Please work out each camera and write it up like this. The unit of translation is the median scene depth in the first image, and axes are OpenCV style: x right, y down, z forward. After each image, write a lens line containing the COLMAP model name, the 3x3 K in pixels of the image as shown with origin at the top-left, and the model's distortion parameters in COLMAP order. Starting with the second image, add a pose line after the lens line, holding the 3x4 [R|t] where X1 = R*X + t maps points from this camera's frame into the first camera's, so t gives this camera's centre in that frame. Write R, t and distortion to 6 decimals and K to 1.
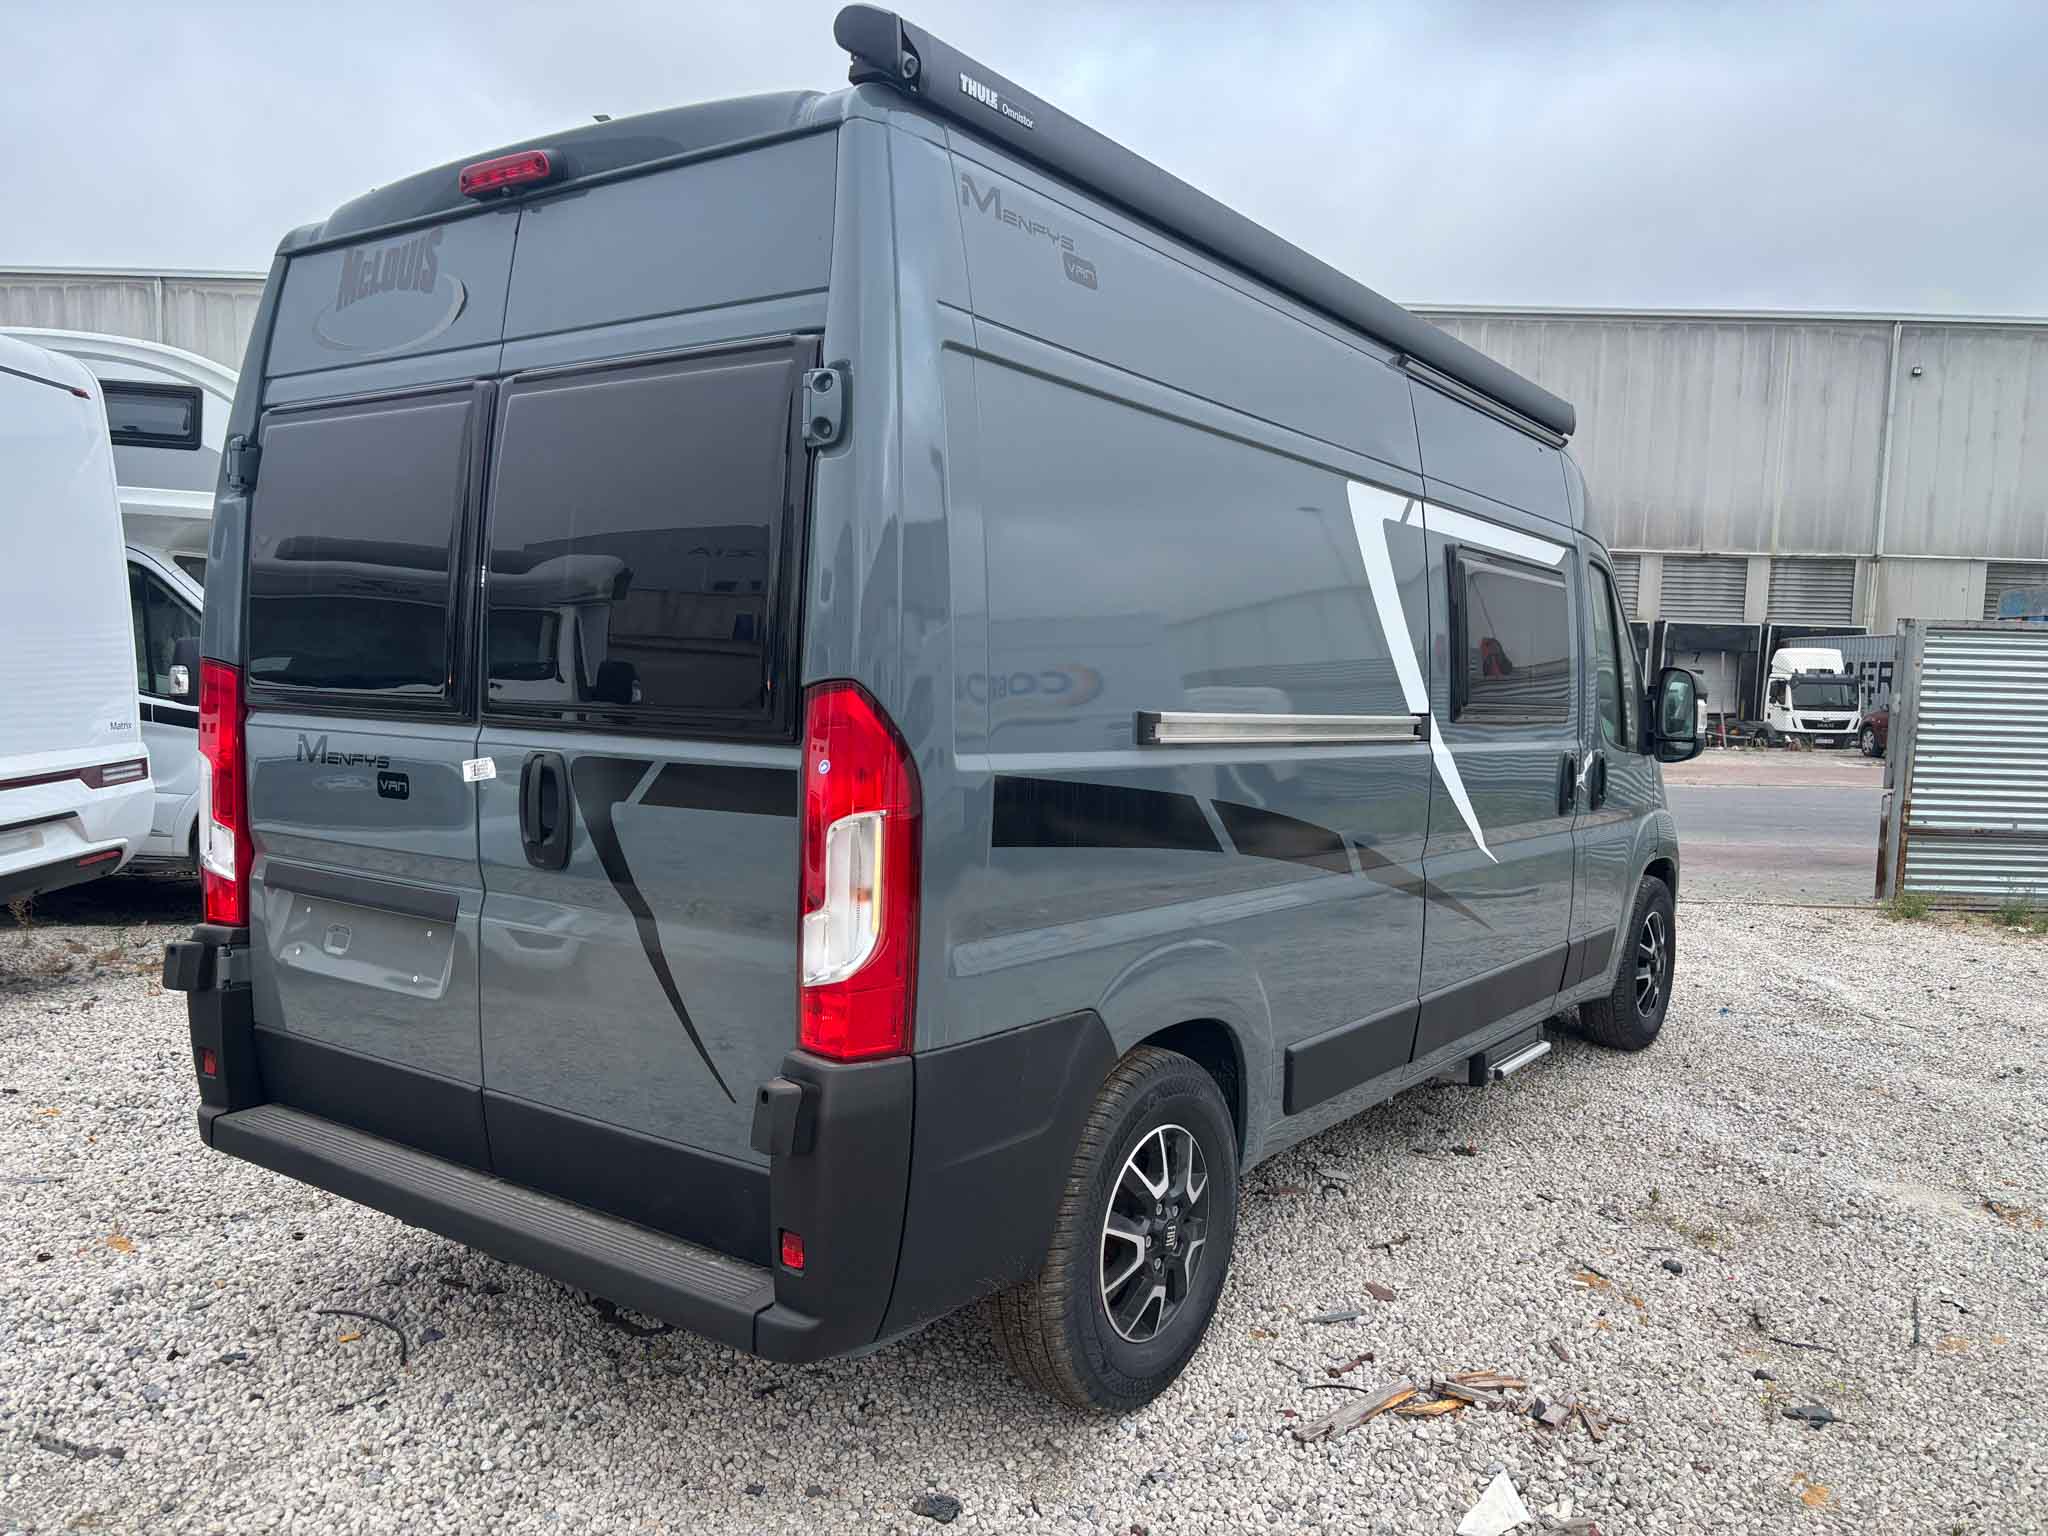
lens RADIAL K [[1577.7, 0, 1024.0], [0, 1577.7, 768.0], [0, 0, 1]] dist [0.004538, 0.001740]
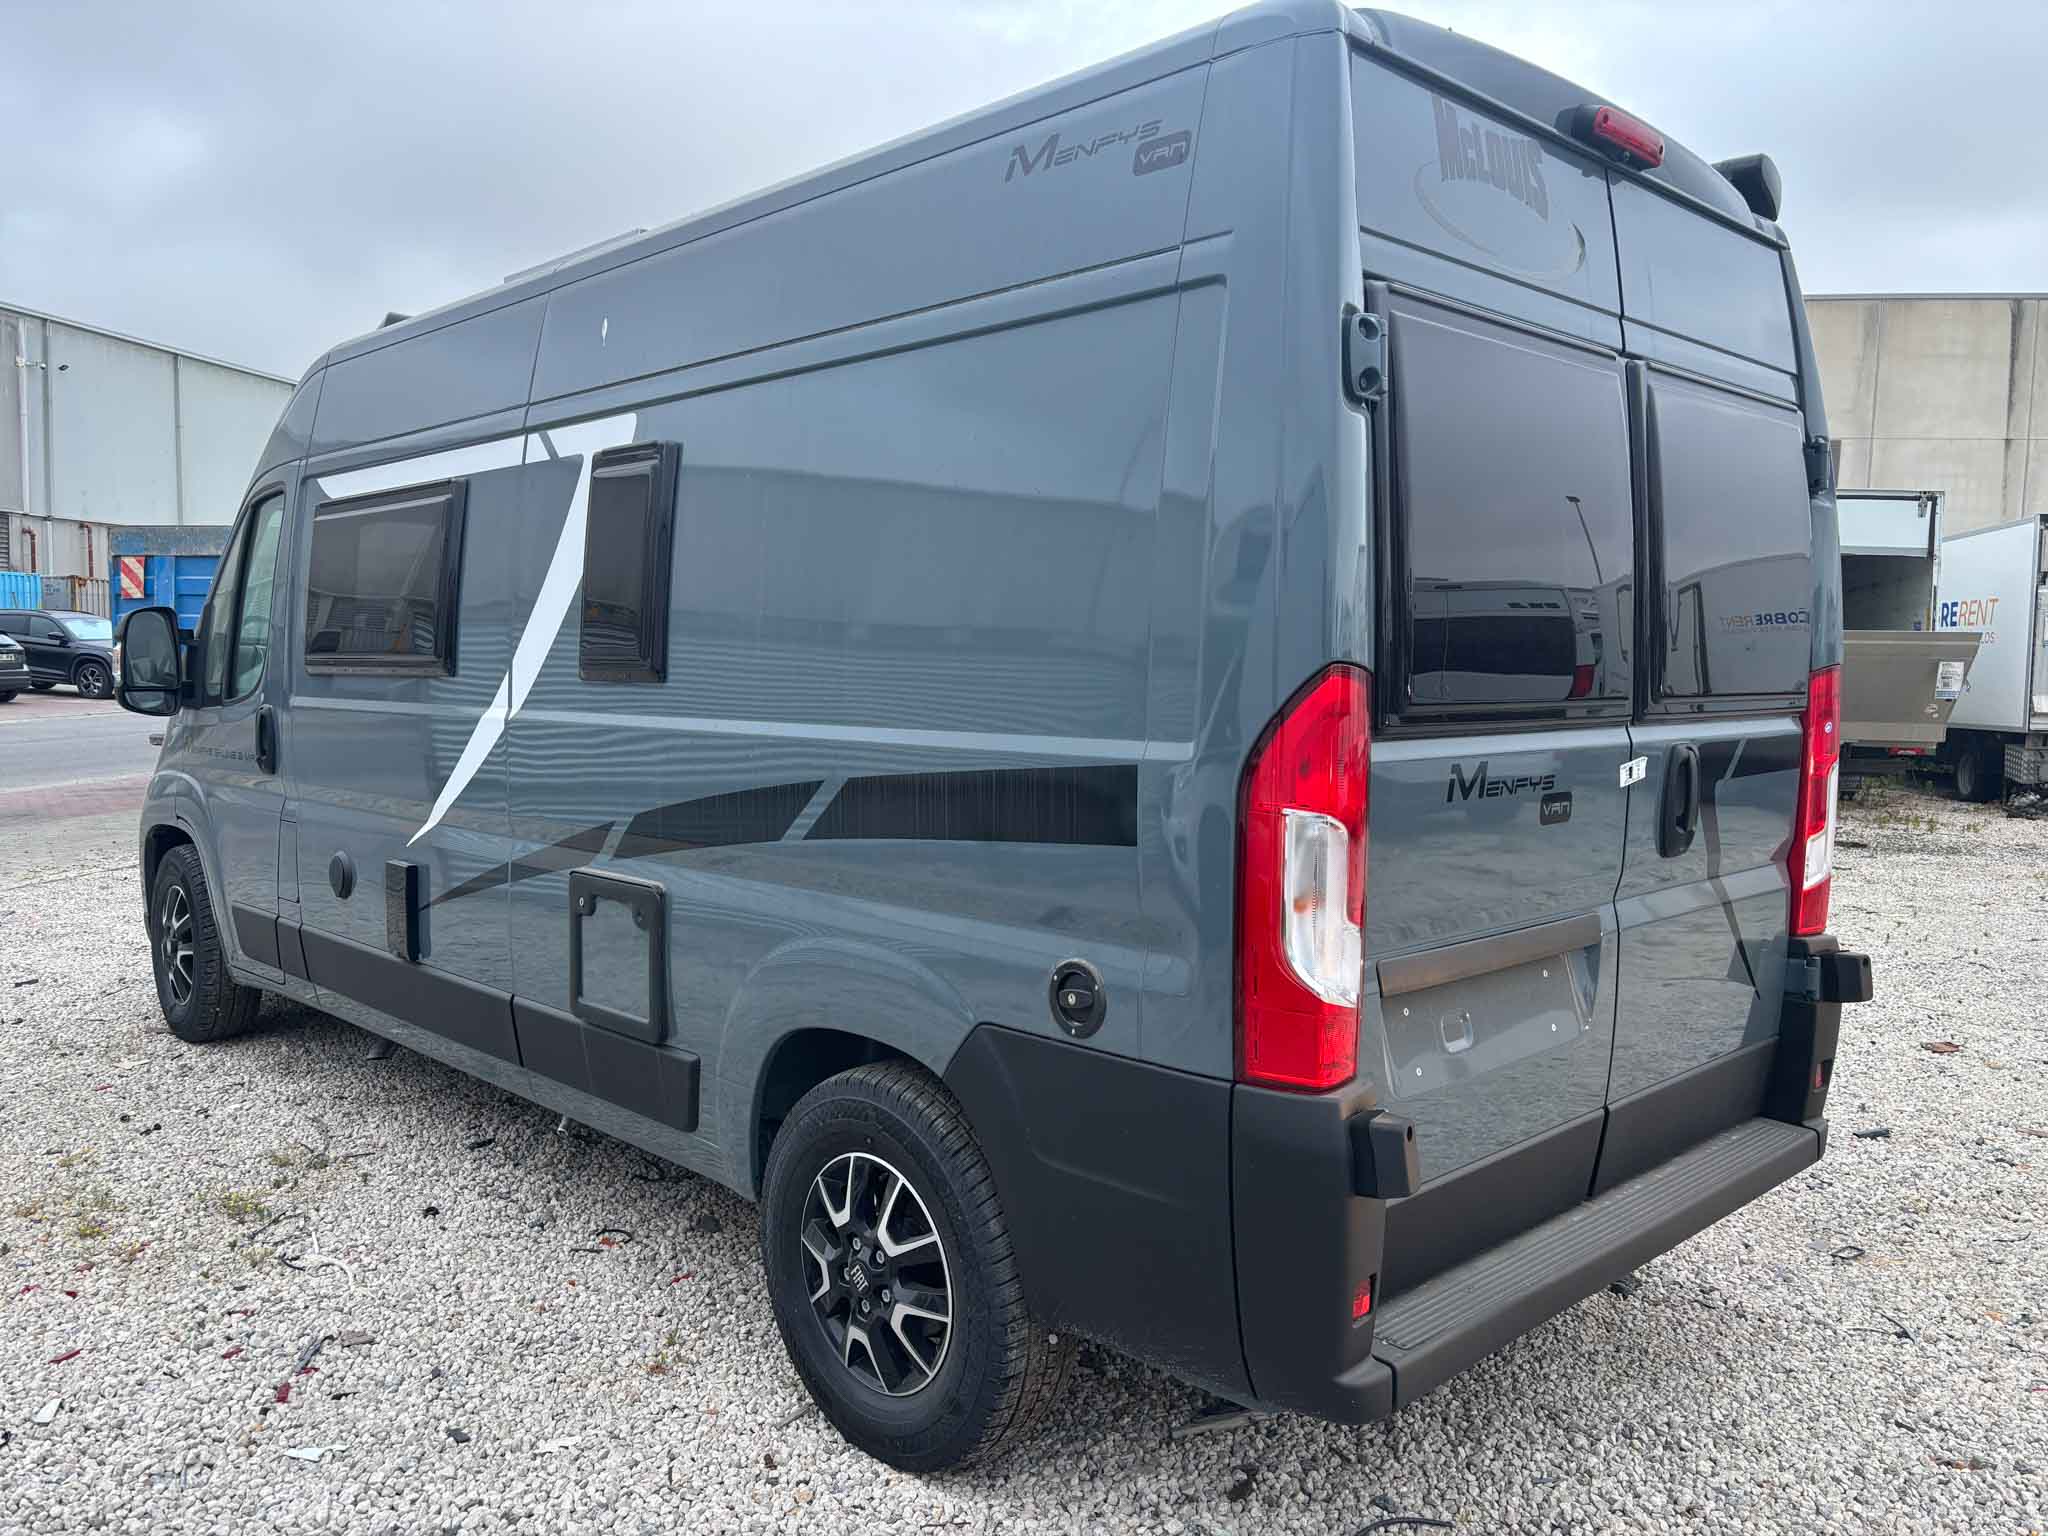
lens RADIAL K [[1577.7, 0, 1024.0], [0, 1577.7, 768.0], [0, 0, 1]] dist [0.004538, 0.001740]
pose [[0.189744, -0.091377, 0.977572, -1.269988], [0.043681, 0.995460, 0.084571, -0.093010], [-0.980861, 0.026655, 0.192874, 1.110364]]
